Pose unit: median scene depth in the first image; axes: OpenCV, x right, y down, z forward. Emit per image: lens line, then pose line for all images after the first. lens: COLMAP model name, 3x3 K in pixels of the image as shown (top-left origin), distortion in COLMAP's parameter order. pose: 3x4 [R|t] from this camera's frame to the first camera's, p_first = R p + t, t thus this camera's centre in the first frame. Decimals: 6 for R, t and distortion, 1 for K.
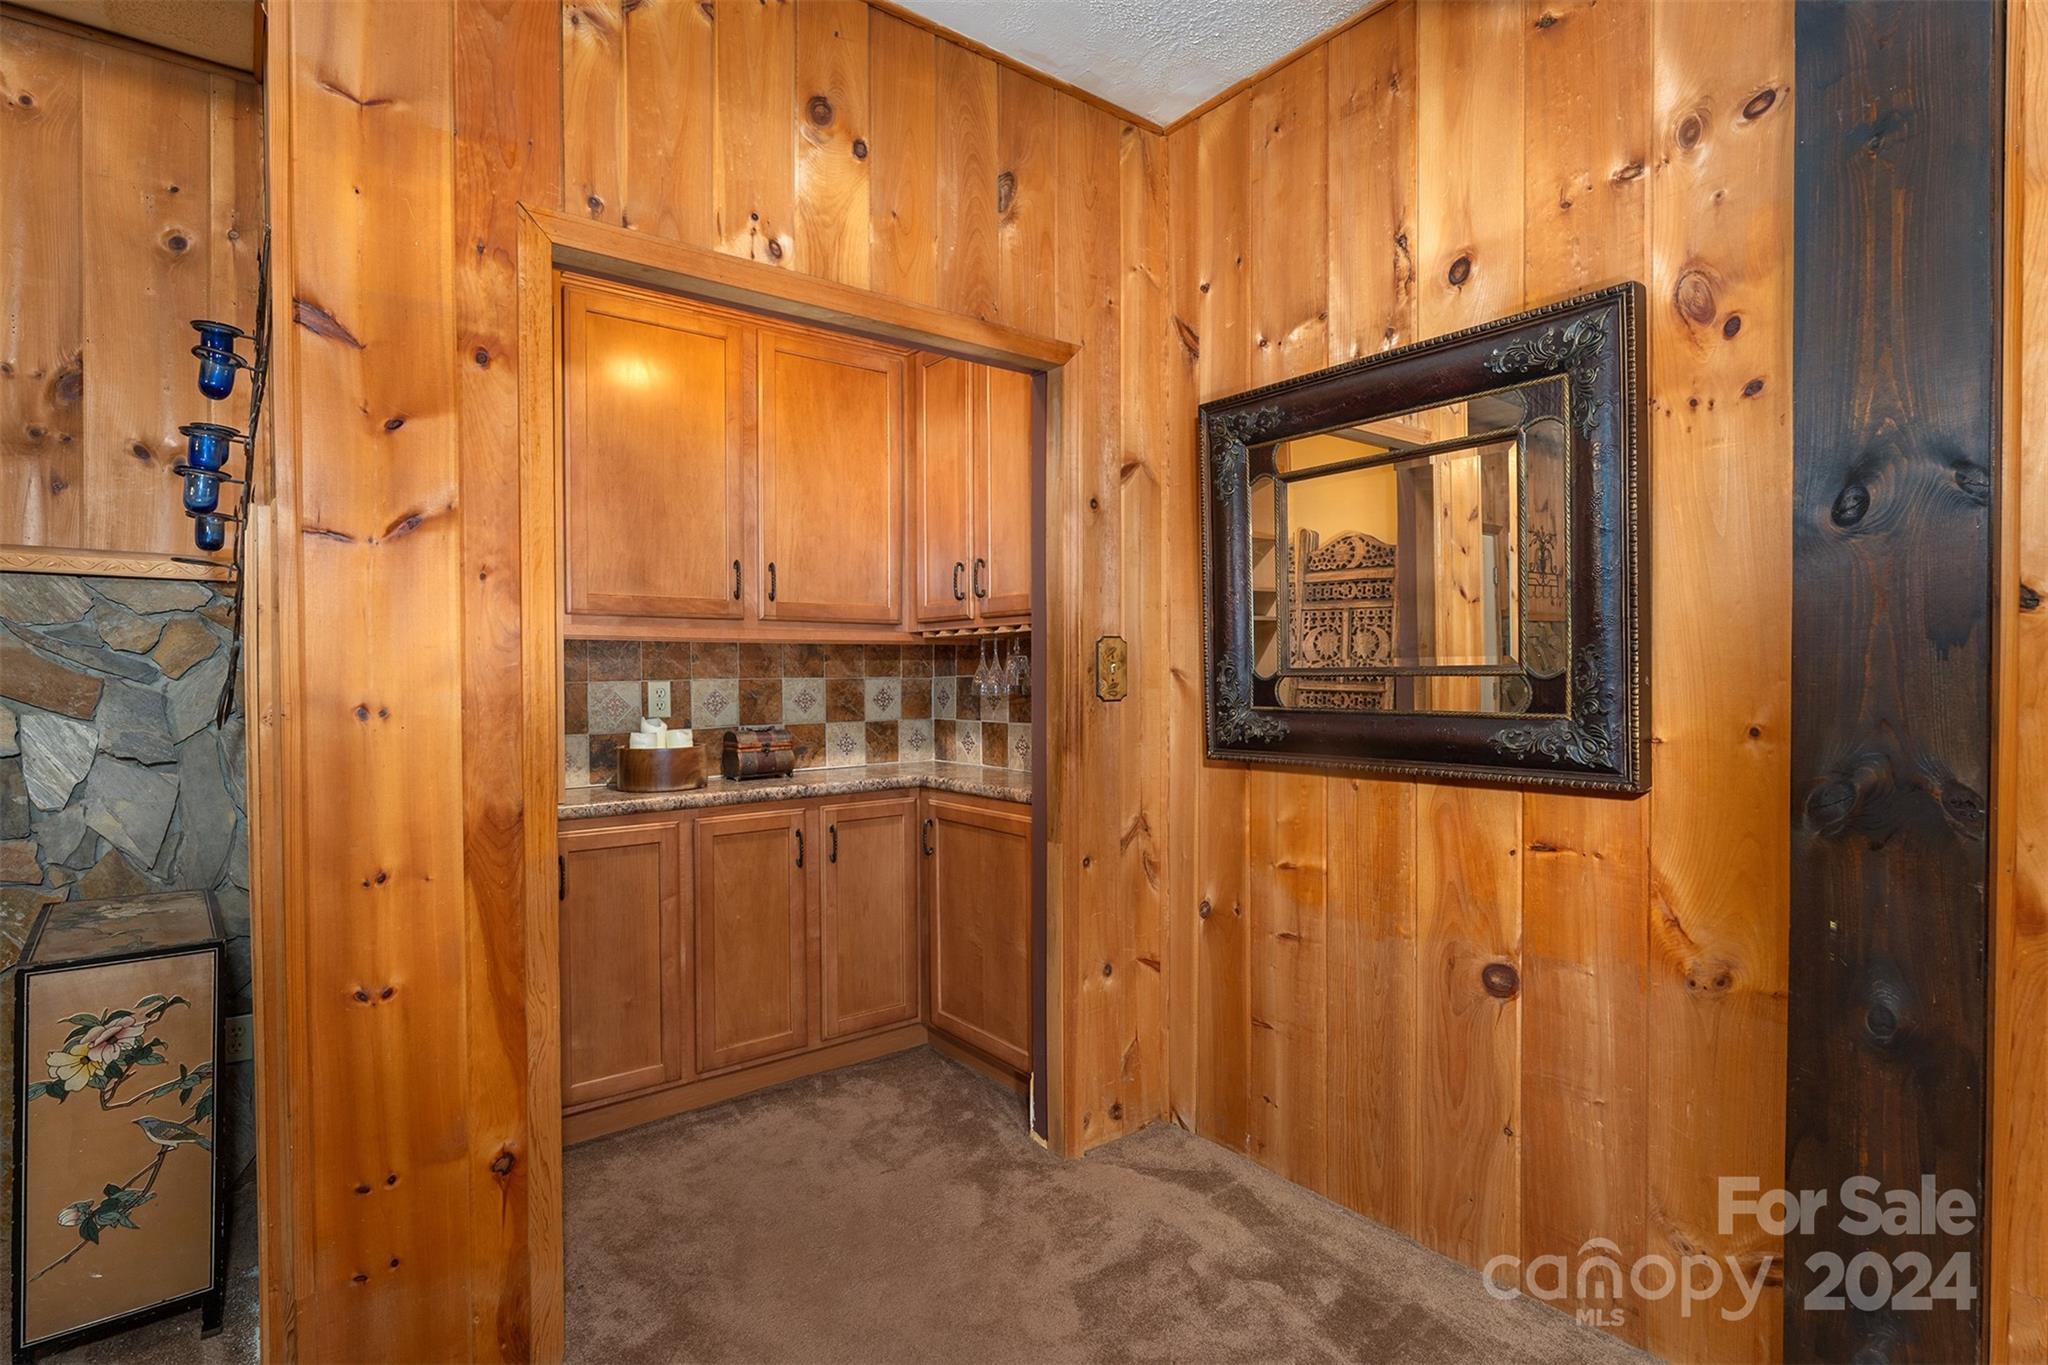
lens RADIAL K [[1014.6, 0, 1033.0], [0, 1014.6, 685.6], [0, 0, 1]] dist [-0.005502, -0.001321]
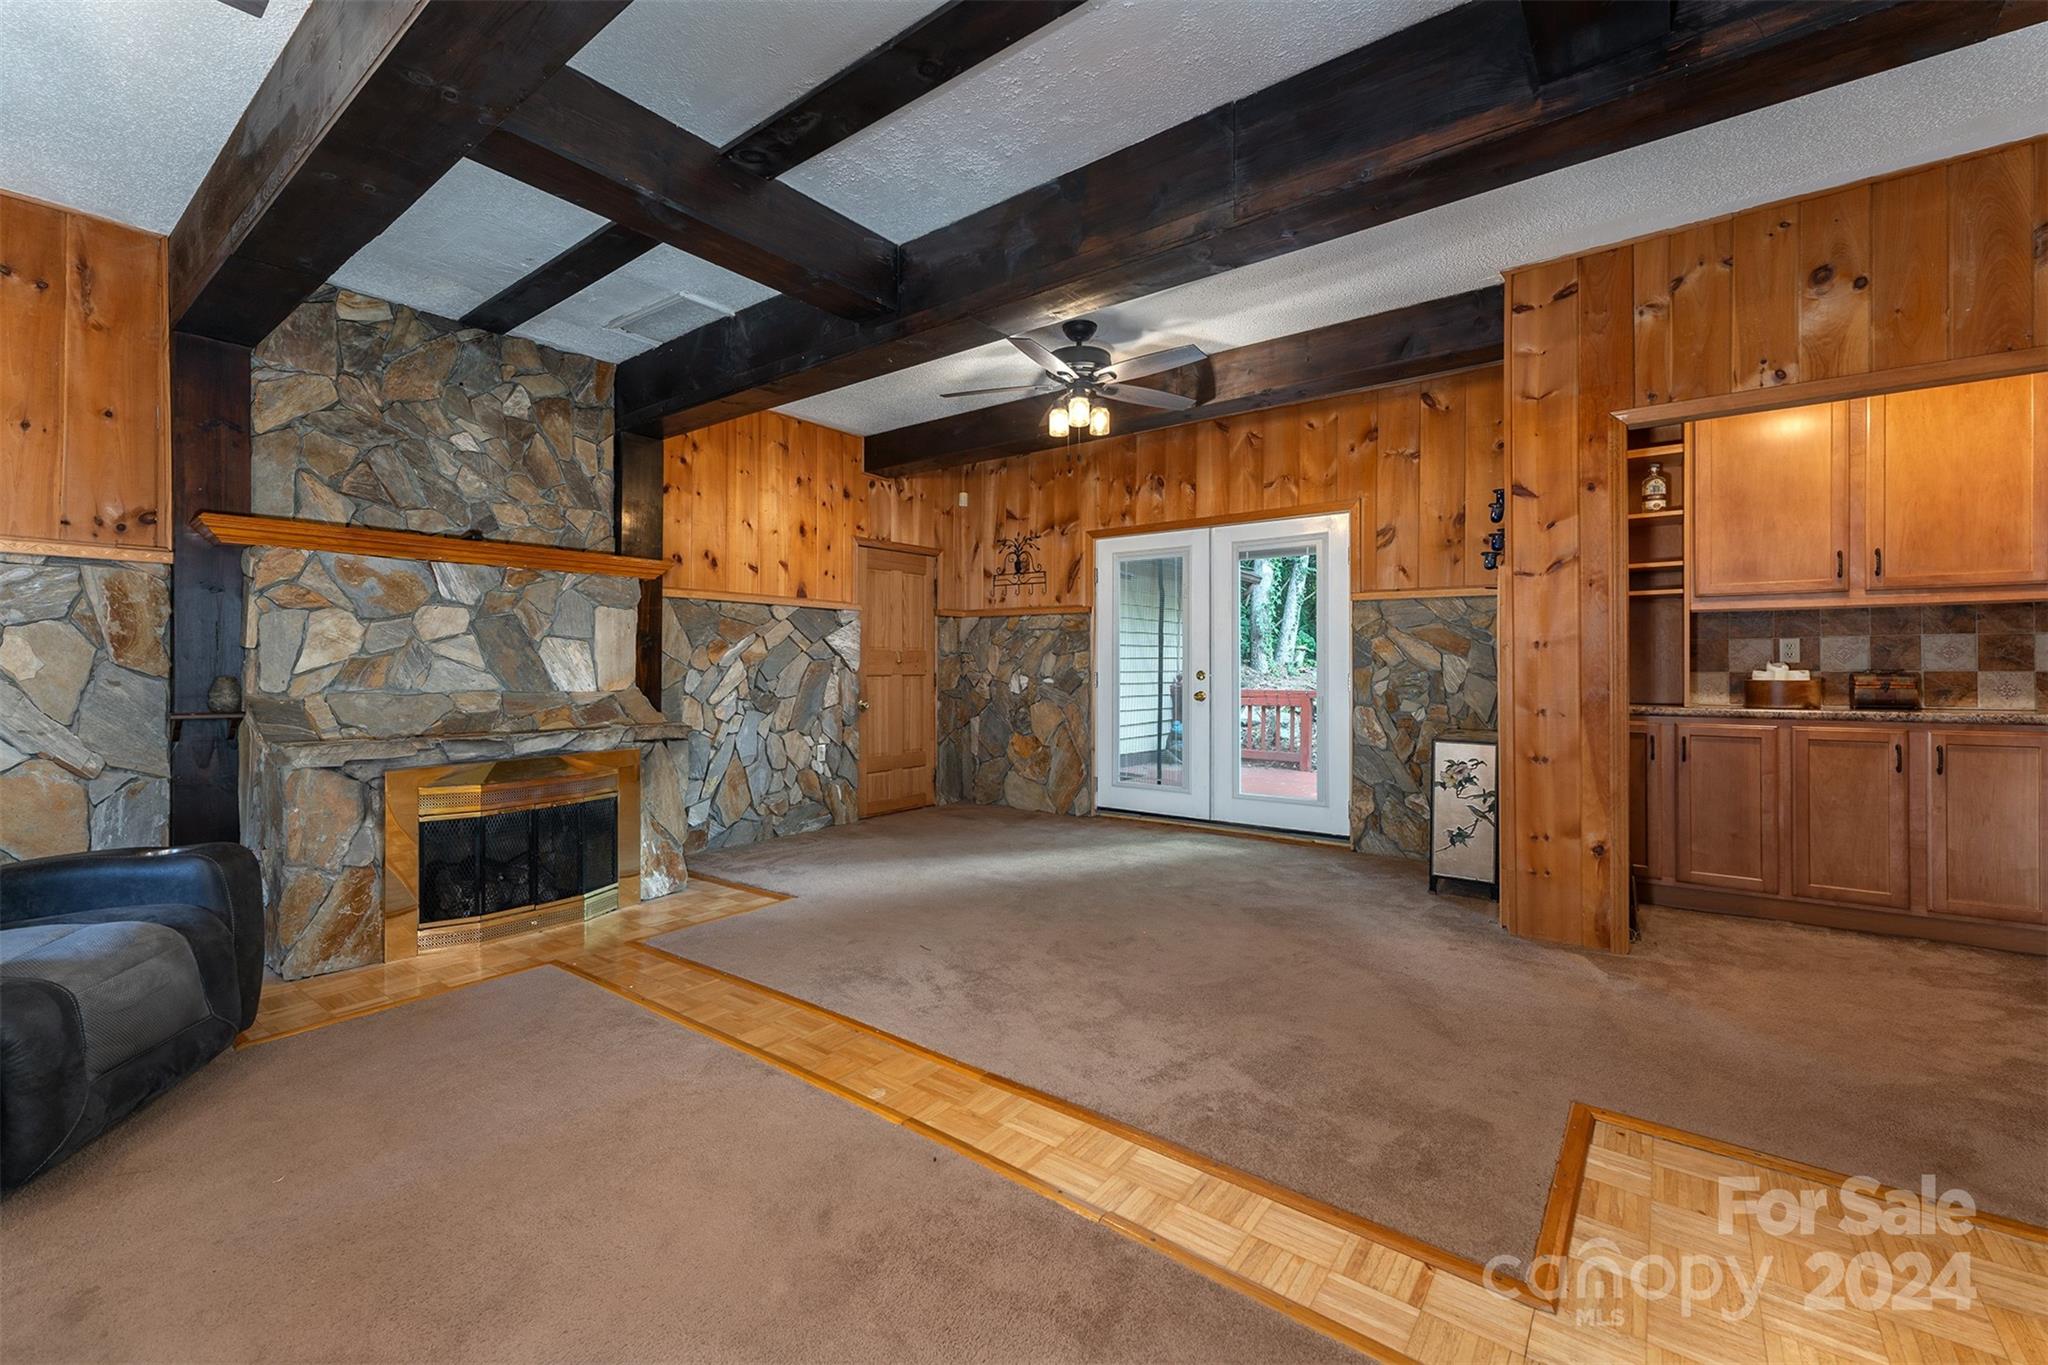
lens RADIAL K [[819.3, 0, 1021.3], [0, 819.3, 662.2], [0, 0, 1]] dist [0.008069, -0.000344]
pose [[0.257477, 0.000313, -0.966284, 0.660609], [-0.013634, 0.999902, -0.003310, 0.065421], [0.966188, 0.014027, 0.257456, -0.509273]]
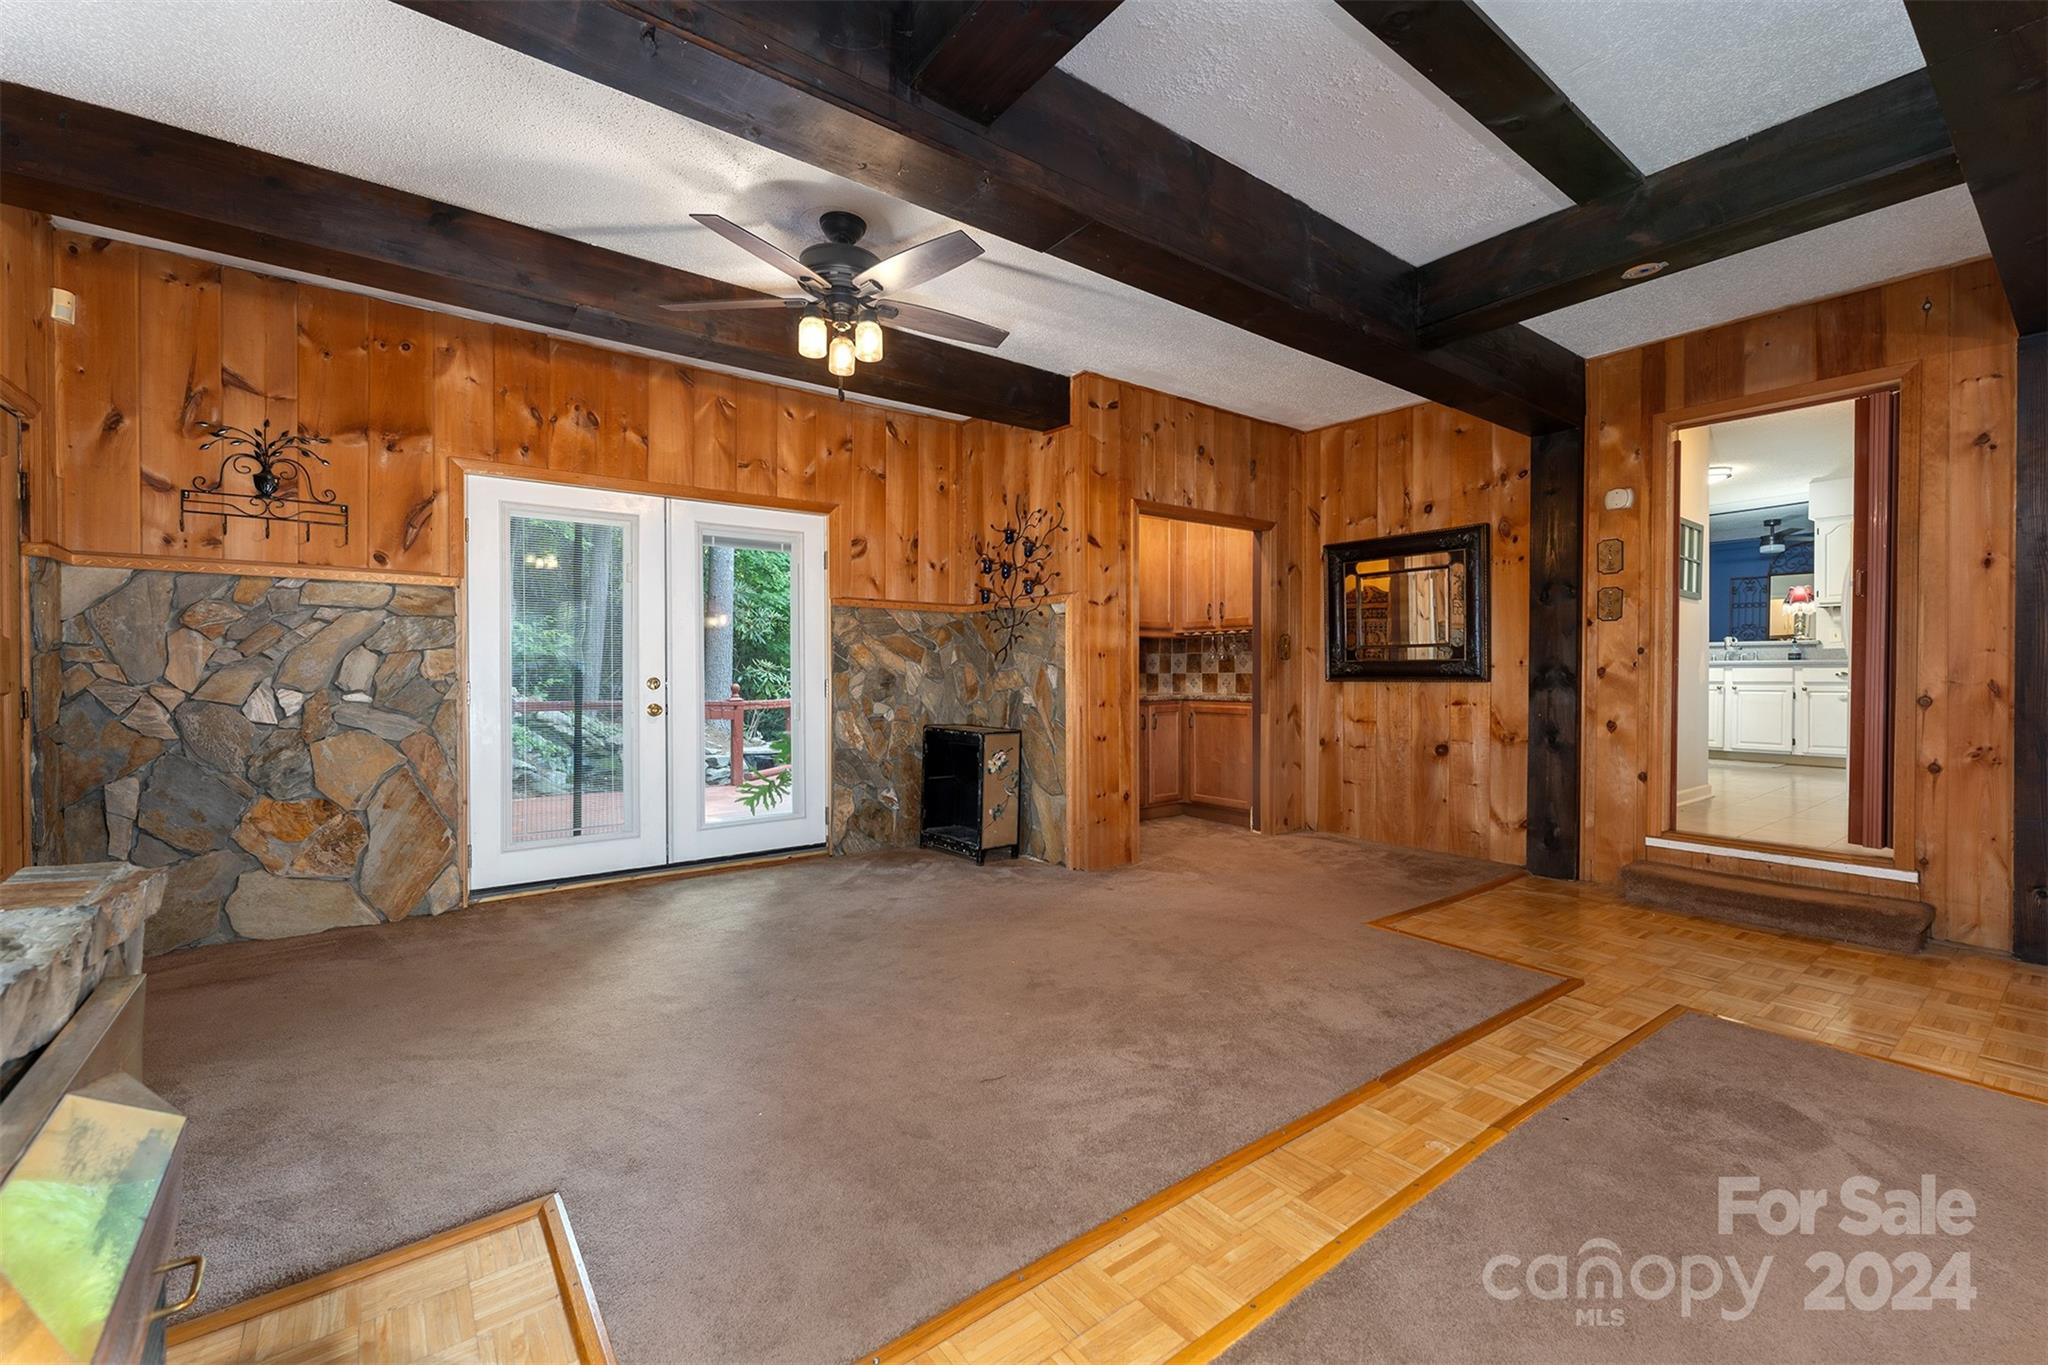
lens RADIAL K [[819.3, 0, 1015.4], [0, 819.3, 678.6], [0, 0, 1]] dist [0.008069, -0.000344]
pose [[0.999170, 0.003740, -0.040556, -0.575315], [-0.003857, 0.999989, -0.002803, 0.079389], [0.040545, 0.002957, 0.999173, -1.213585]]
